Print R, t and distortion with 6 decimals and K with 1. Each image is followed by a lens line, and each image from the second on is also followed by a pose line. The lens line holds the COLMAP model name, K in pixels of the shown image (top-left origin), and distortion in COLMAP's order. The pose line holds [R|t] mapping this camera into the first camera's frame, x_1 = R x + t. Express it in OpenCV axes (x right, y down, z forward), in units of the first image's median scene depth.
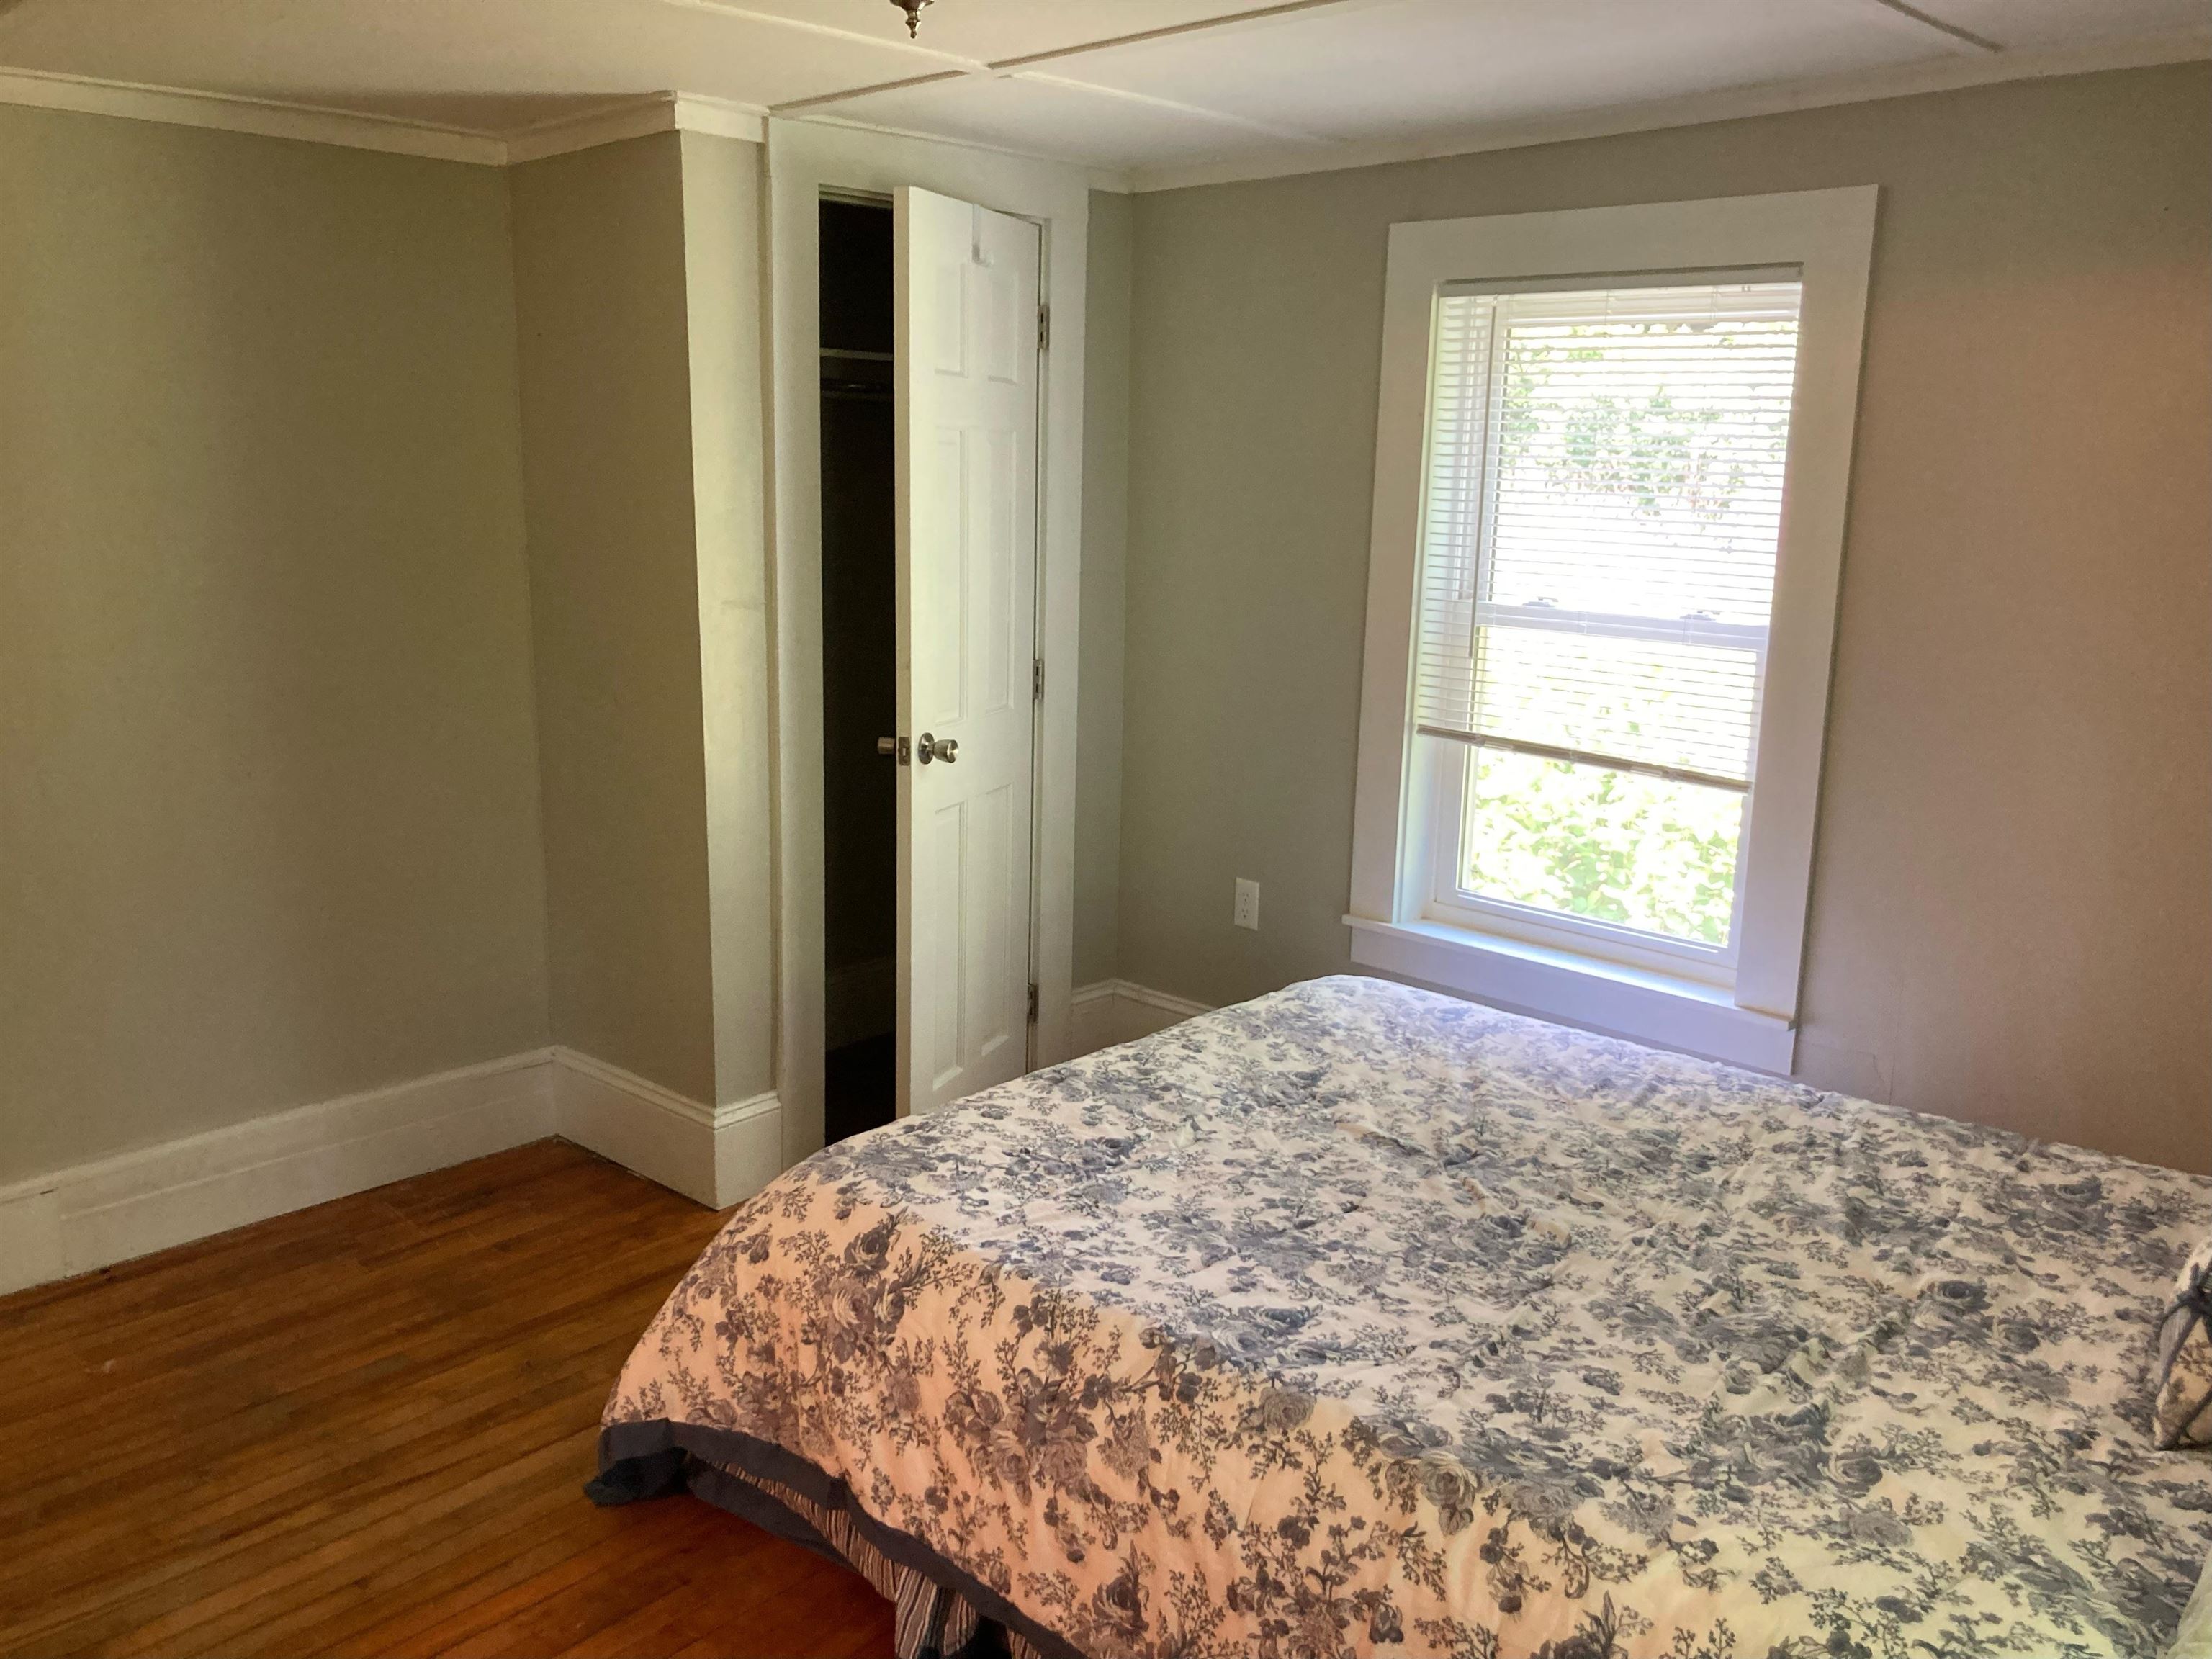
lens RADIAL K [[1836.2, 0, 1126.9], [0, 1836.2, 819.9], [0, 0, 1]] dist [0.009123, -0.012965]
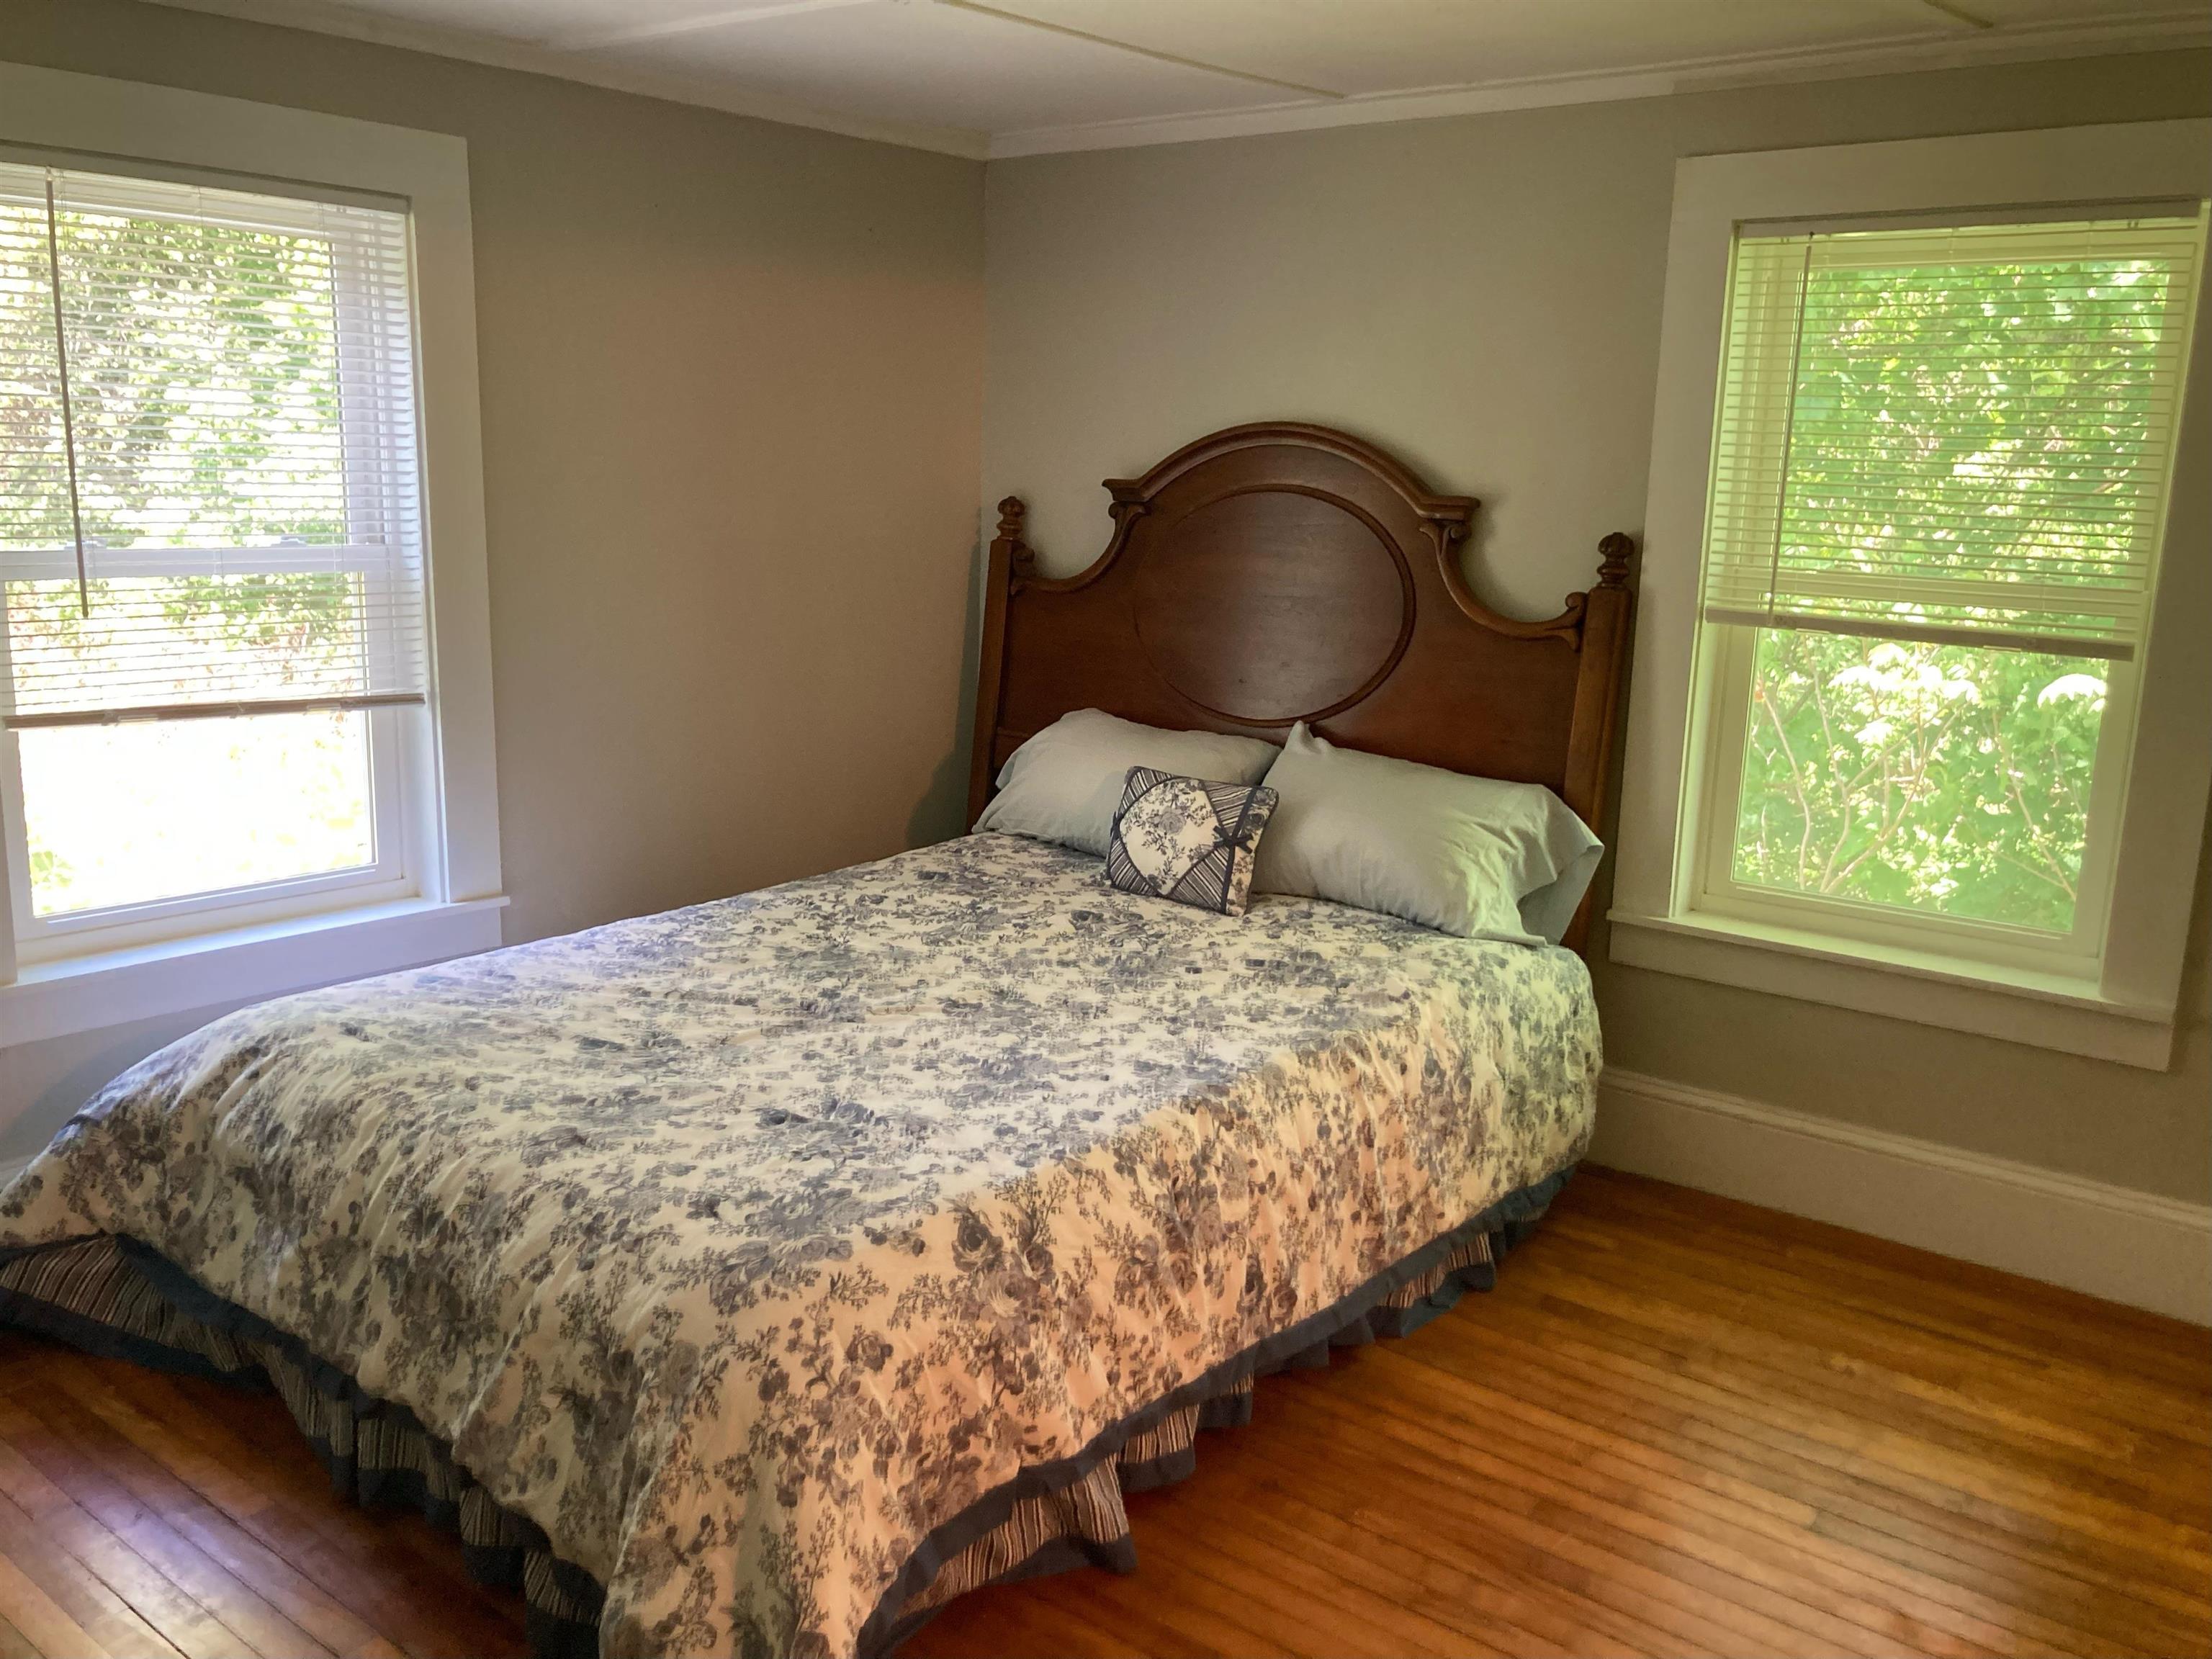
lens RADIAL K [[1836.2, 0, 1126.6], [0, 1836.2, 839.0], [0, 0, 1]] dist [0.009123, -0.012965]
pose [[-0.086953, -0.236100, 0.967830, -1.031897], [0.162568, 0.955124, 0.247606, -0.192442], [-0.982858, 0.178869, -0.044669, 0.939411]]
